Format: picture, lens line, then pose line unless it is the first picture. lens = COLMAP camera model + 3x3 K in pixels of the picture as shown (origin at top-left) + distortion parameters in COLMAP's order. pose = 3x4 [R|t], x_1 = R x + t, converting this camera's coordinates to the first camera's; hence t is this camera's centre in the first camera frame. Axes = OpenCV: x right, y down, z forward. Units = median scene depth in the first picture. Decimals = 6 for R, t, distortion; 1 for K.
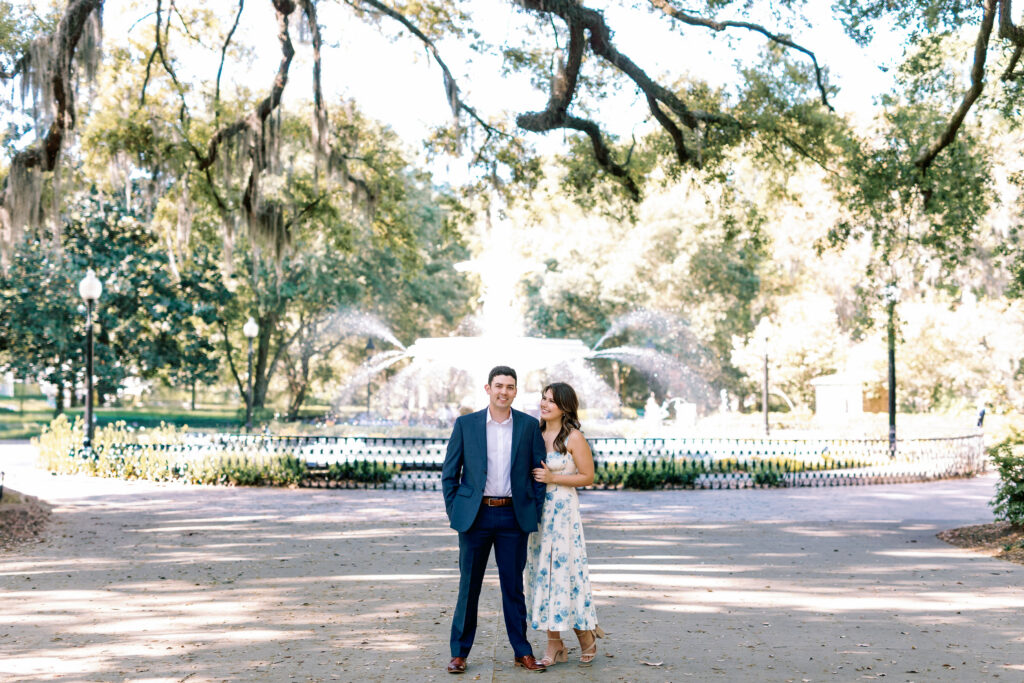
lens RADIAL K [[1498.3, 0, 512.0], [0, 1498.3, 341.5], [0, 0, 1]] dist [0.020755, 0.049059]
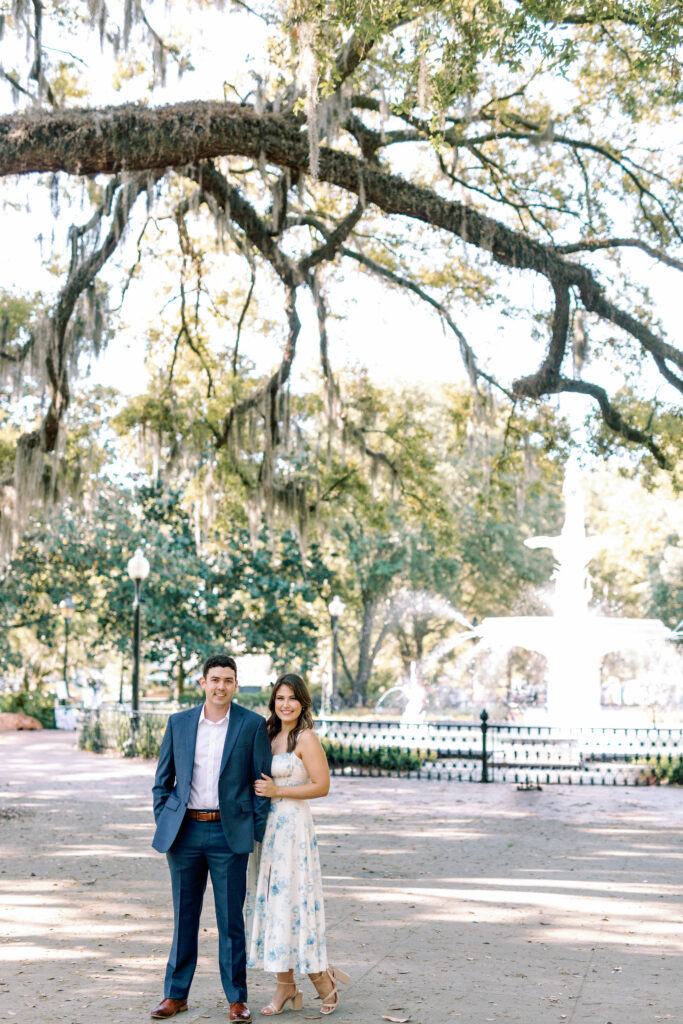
lens RADIAL K [[1498.3, 0, 341.5], [0, 1498.3, 512.0], [0, 0, 1]] dist [0.020755, 0.049059]
pose [[0.974490, -0.013670, -0.224012, 0.092815], [-0.002313, 0.997479, -0.070931, -0.001953], [0.224417, 0.069640, 0.972002, 0.061176]]
